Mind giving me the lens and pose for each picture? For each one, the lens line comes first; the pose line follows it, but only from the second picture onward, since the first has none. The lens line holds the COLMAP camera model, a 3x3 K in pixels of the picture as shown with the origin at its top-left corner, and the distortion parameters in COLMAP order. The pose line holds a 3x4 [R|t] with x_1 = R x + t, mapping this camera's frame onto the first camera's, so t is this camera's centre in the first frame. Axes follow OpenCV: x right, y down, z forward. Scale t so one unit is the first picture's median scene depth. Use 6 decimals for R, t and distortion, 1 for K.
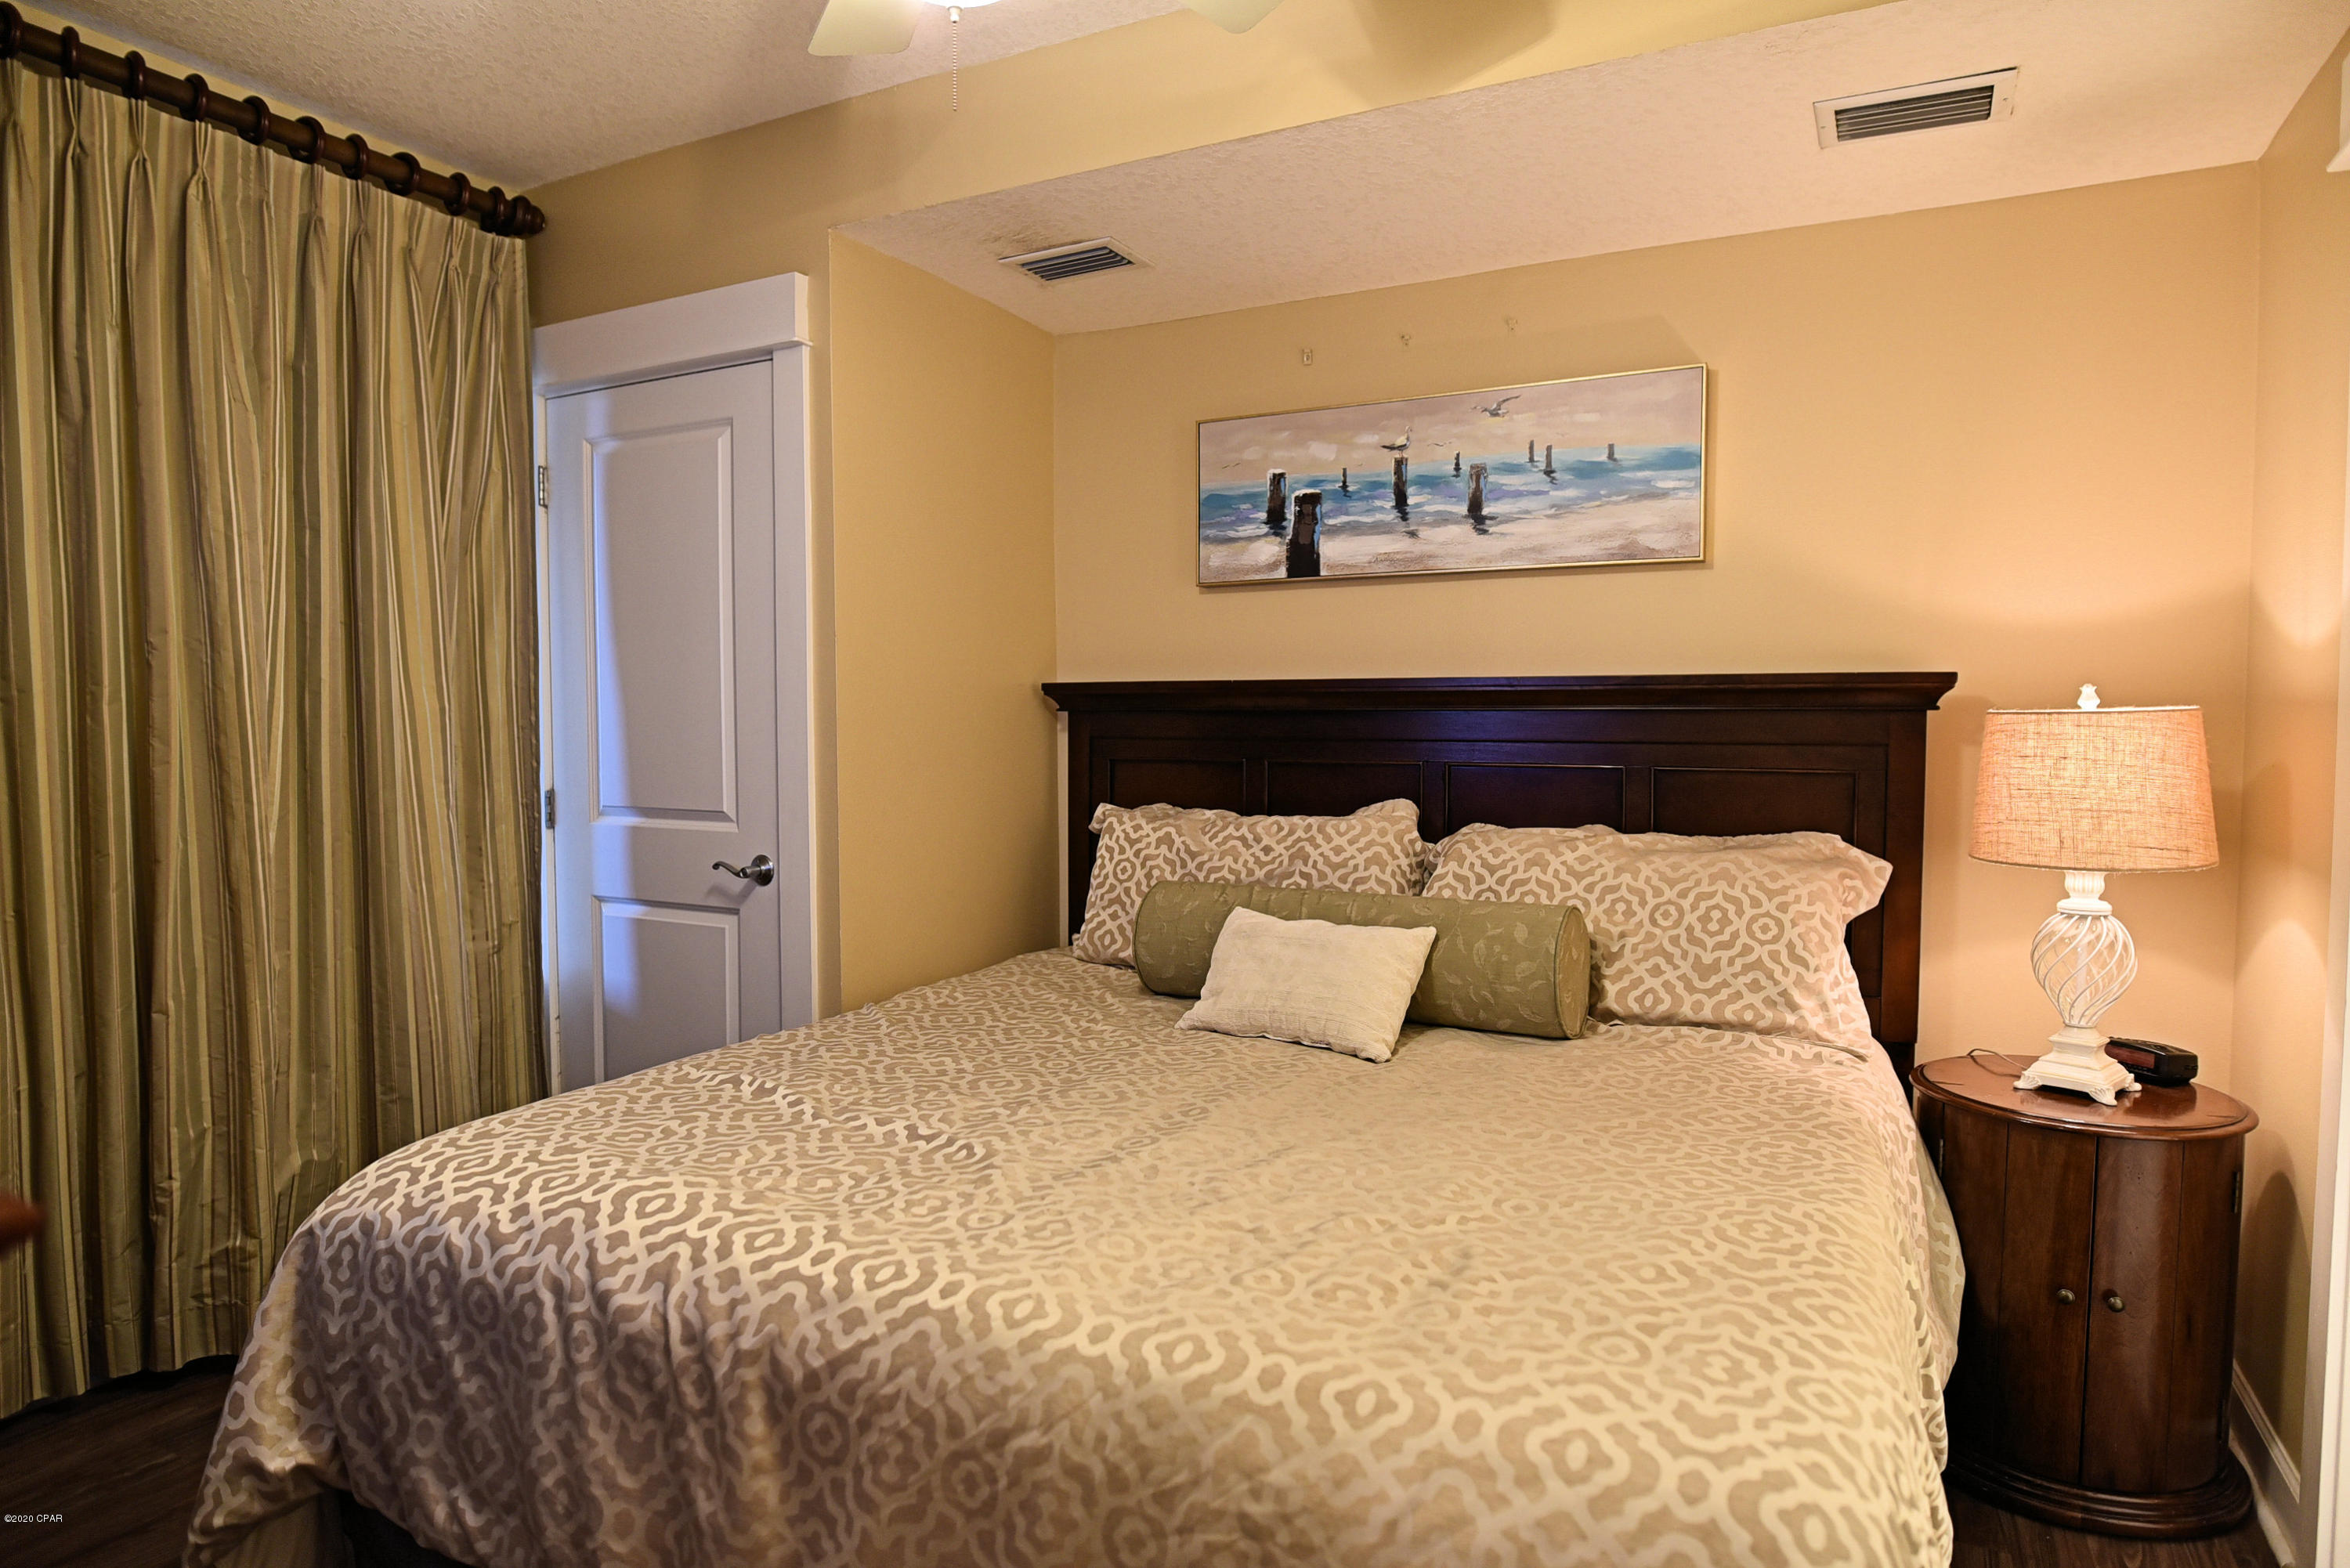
lens RADIAL K [[1351.6, 0, 1182.5], [0, 1351.6, 787.9], [0, 0, 1]] dist [-0.022727, 0.000204]
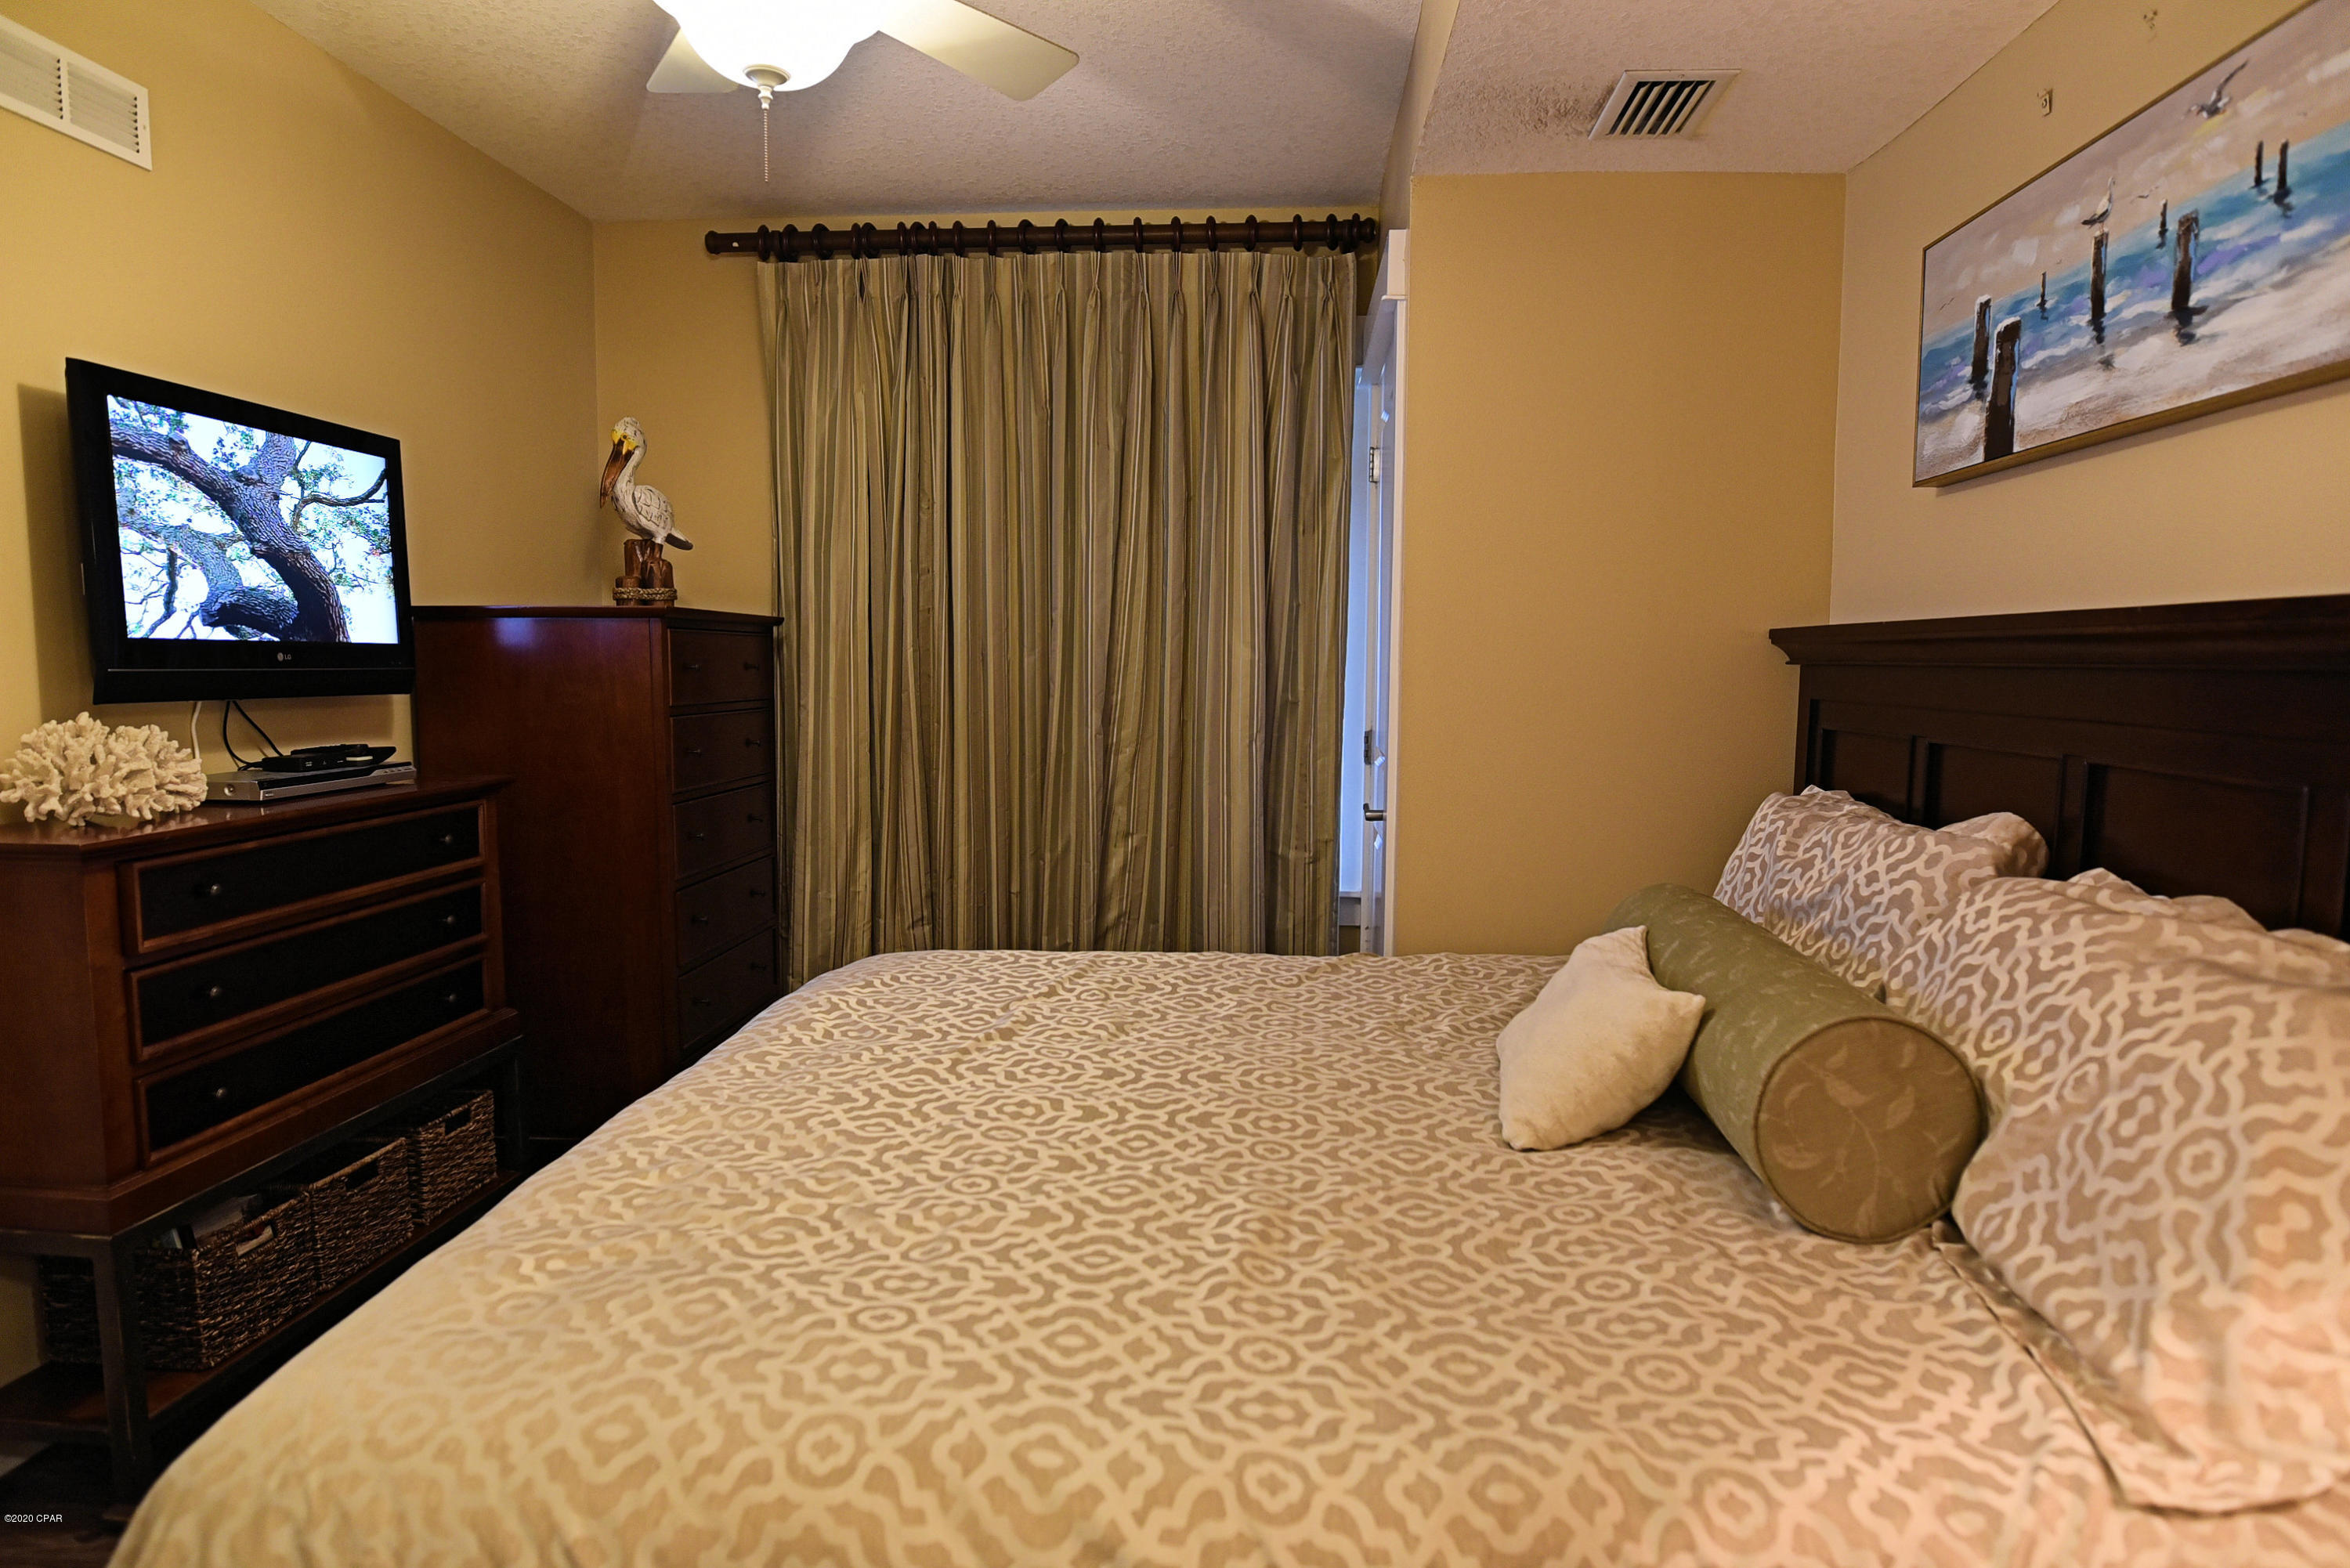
lens RADIAL K [[1351.6, 0, 1182.5], [0, 1351.6, 787.9], [0, 0, 1]] dist [-0.022727, 0.000204]
pose [[0.397416, 0.090130, -0.913201, 0.559444], [-0.055004, 0.995715, 0.074336, -0.027143], [0.915988, 0.020688, 0.400671, 0.413276]]
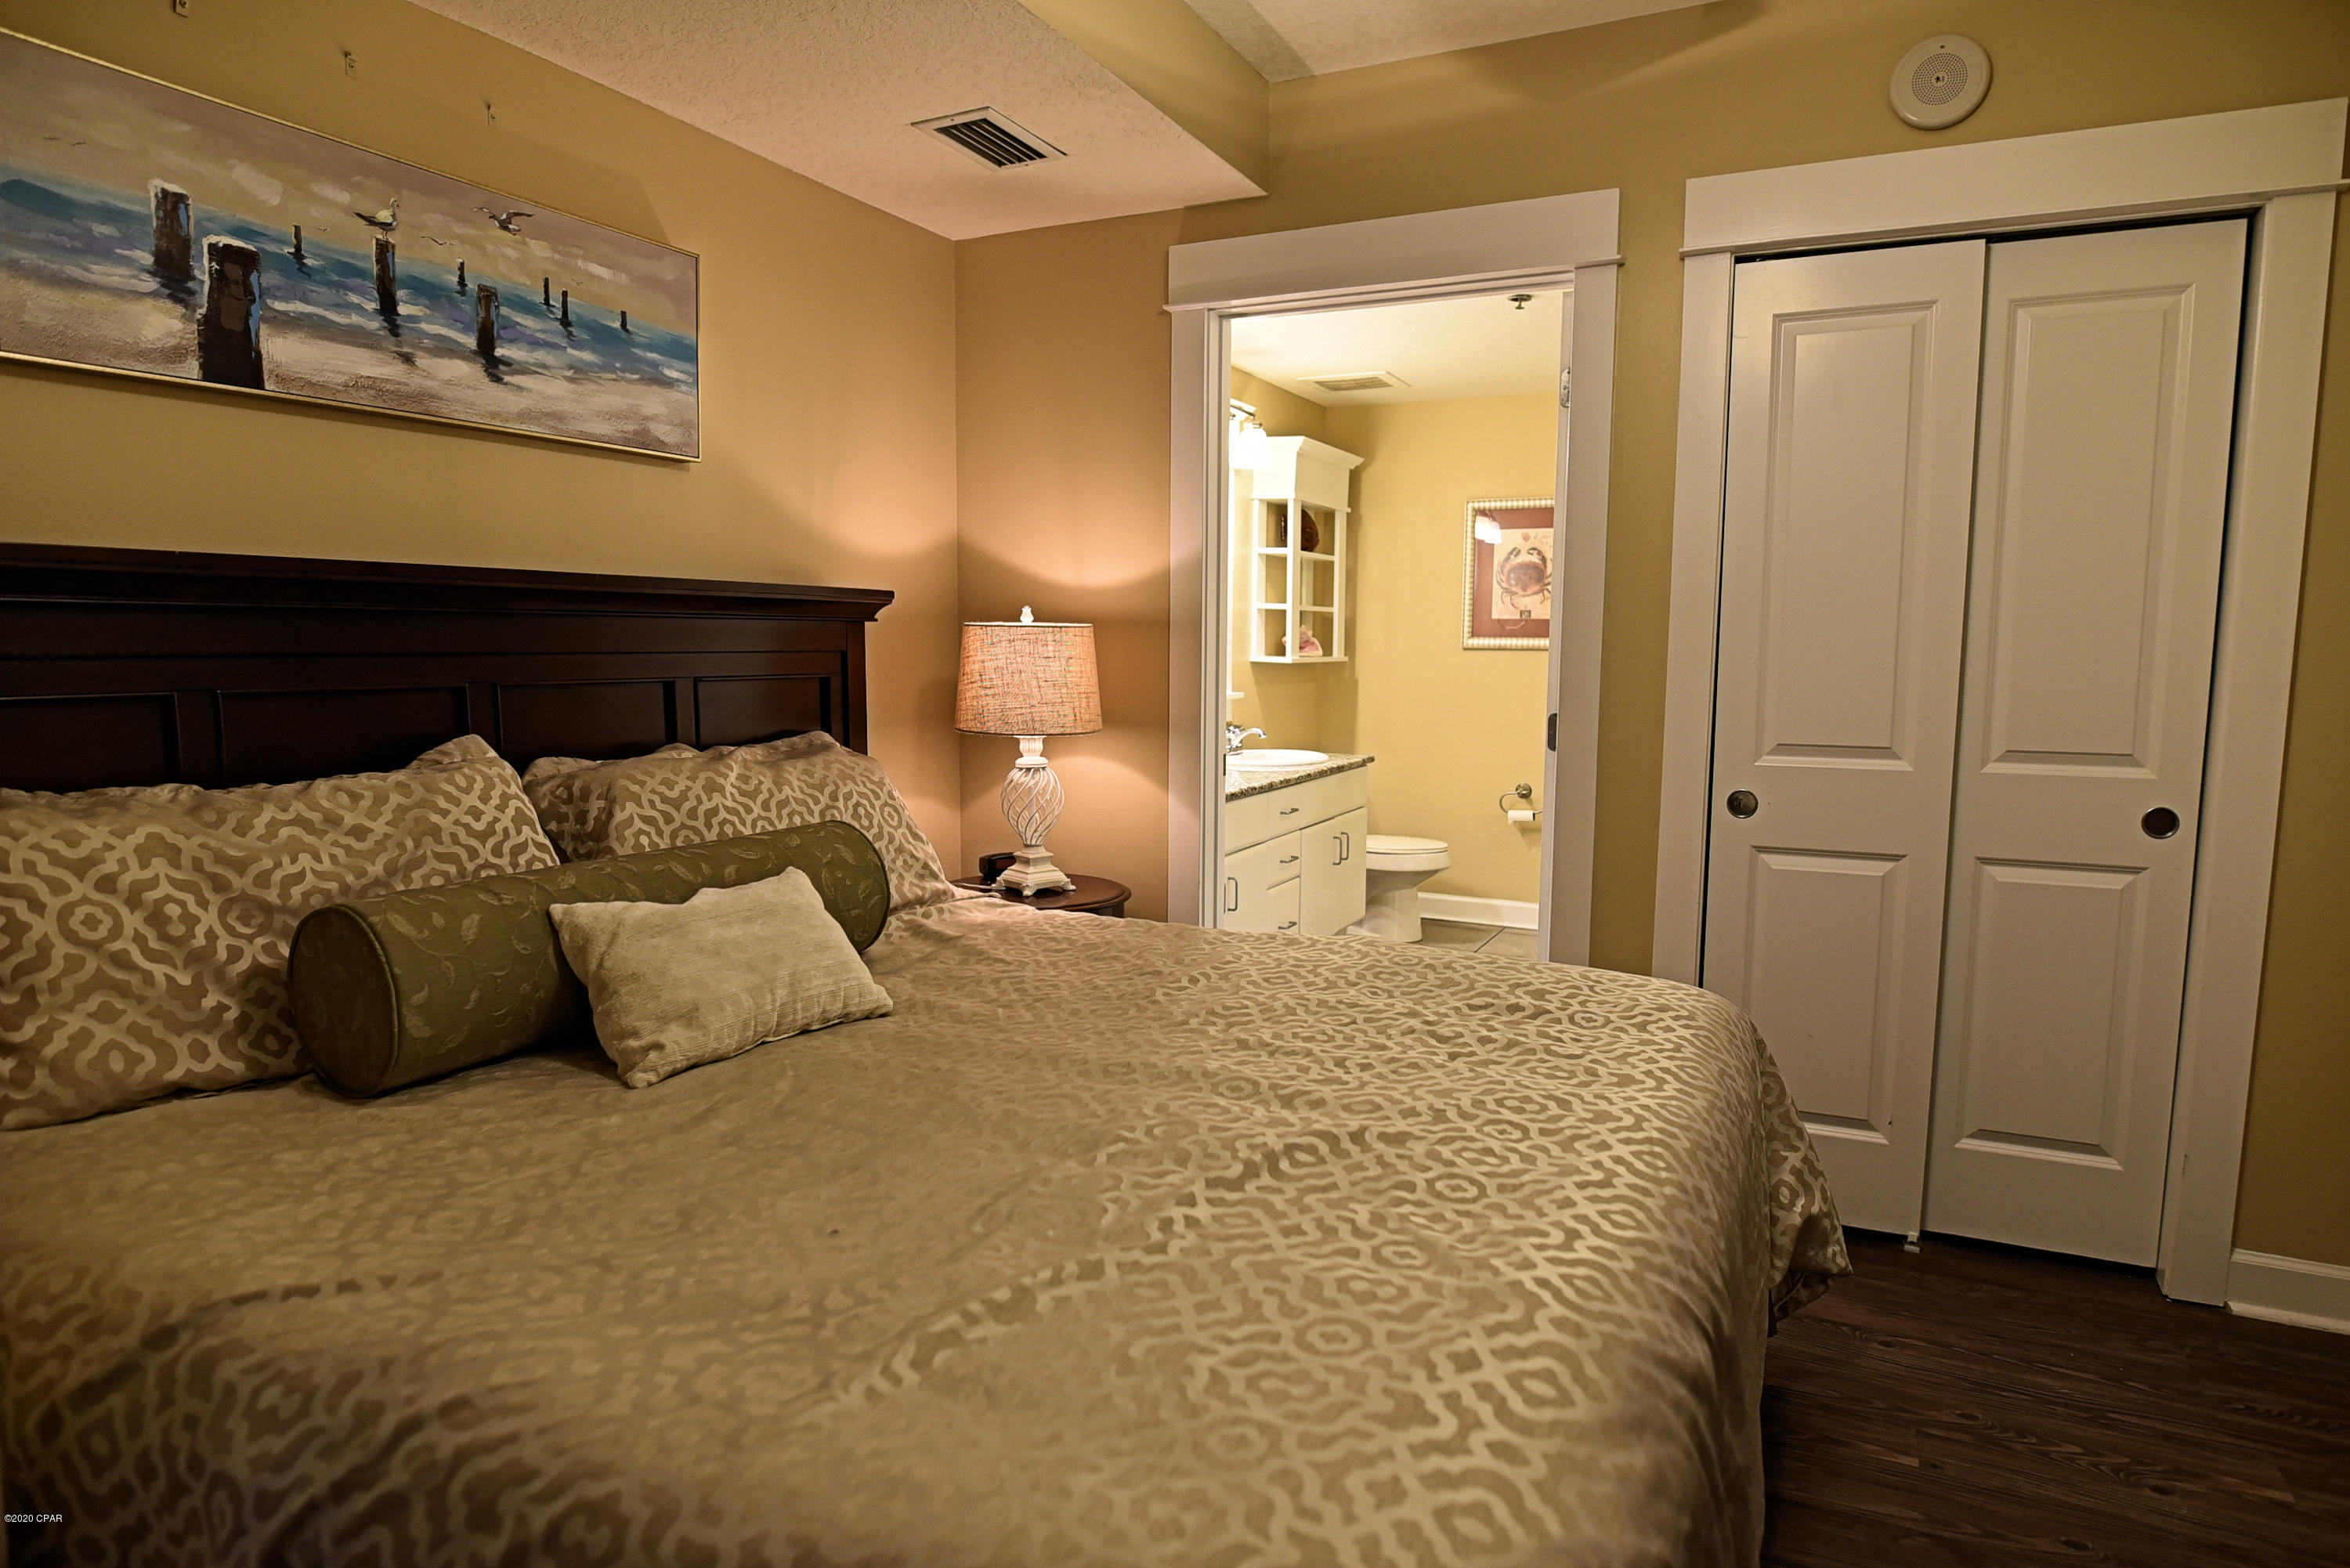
lens RADIAL K [[1351.6, 0, 1182.5], [0, 1351.6, 787.9], [0, 0, 1]] dist [-0.022727, 0.000204]
pose [[-0.021312, -0.112182, 0.993459, -0.559632], [0.039955, 0.992795, 0.112964, -0.029458], [-0.998974, 0.042101, -0.016676, 0.625377]]
